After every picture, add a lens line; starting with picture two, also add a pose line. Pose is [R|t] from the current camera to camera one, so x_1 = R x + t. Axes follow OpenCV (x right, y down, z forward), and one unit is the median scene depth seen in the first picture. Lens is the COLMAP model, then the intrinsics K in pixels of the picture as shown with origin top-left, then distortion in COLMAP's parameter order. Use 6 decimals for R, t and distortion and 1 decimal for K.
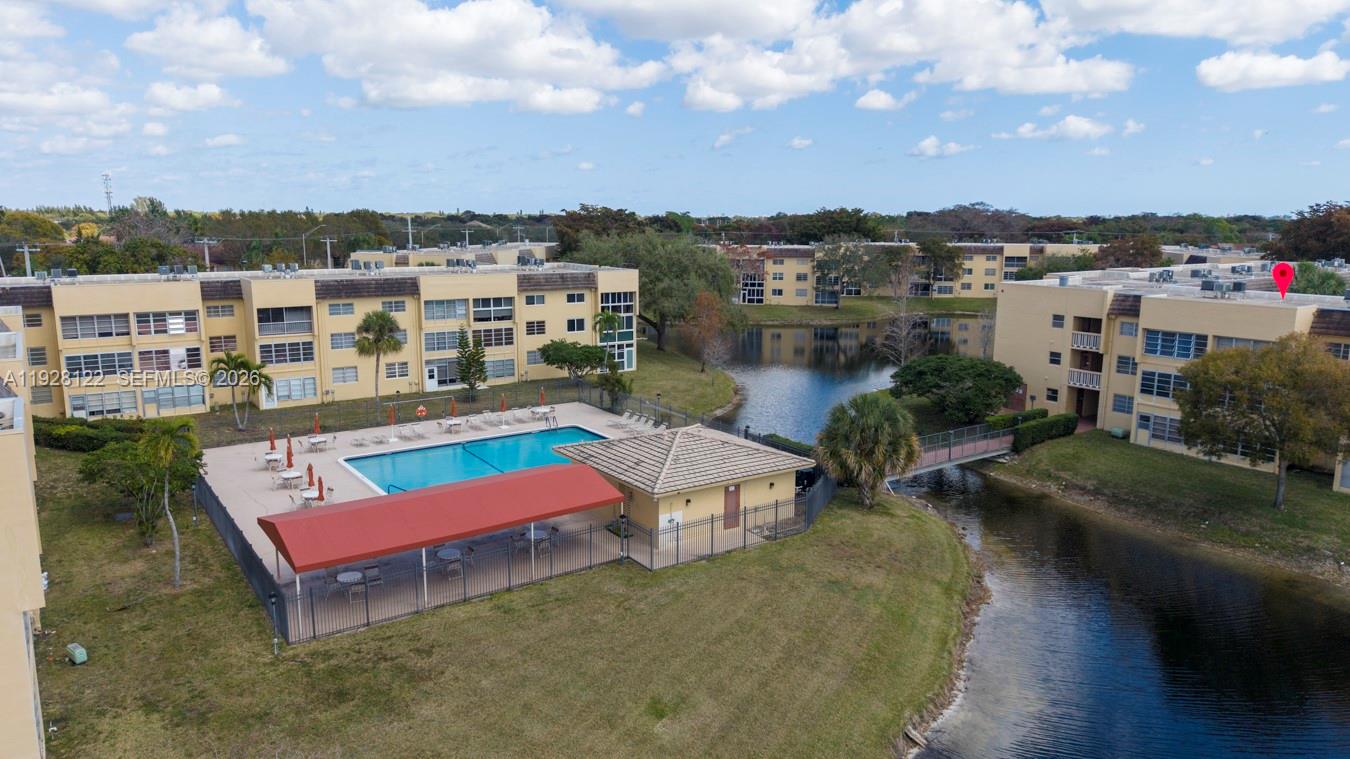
lens RADIAL K [[895.8, 0, 677.5], [0, 895.8, 377.4], [0, 0, 1]] dist [0.027736, -0.036409]
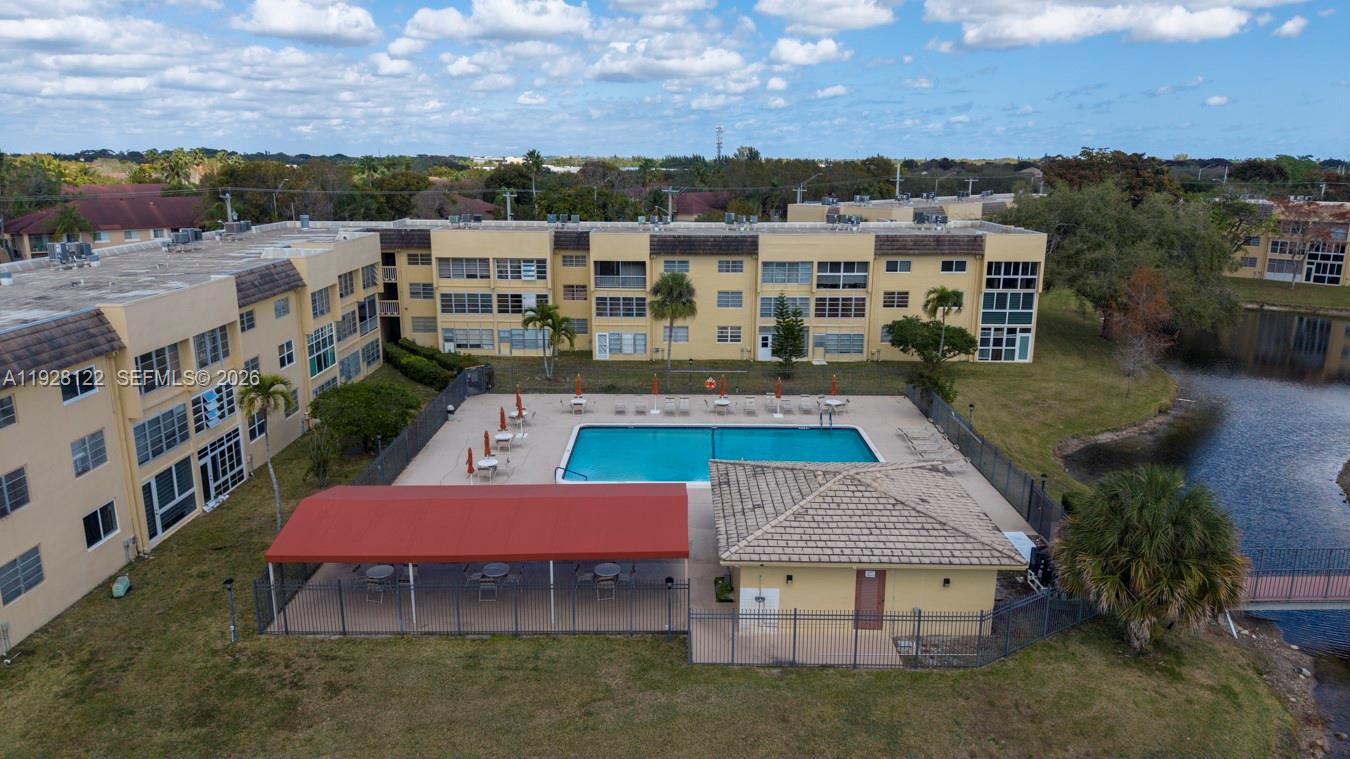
lens RADIAL K [[895.8, 0, 674.0], [0, 895.8, 388.2], [0, 0, 1]] dist [0.027736, -0.036409]
pose [[0.812655, 0.138733, -0.565990, 0.186912], [-0.099580, 0.990023, 0.099692, -0.042052], [0.574174, -0.024654, 0.818362, 0.218073]]
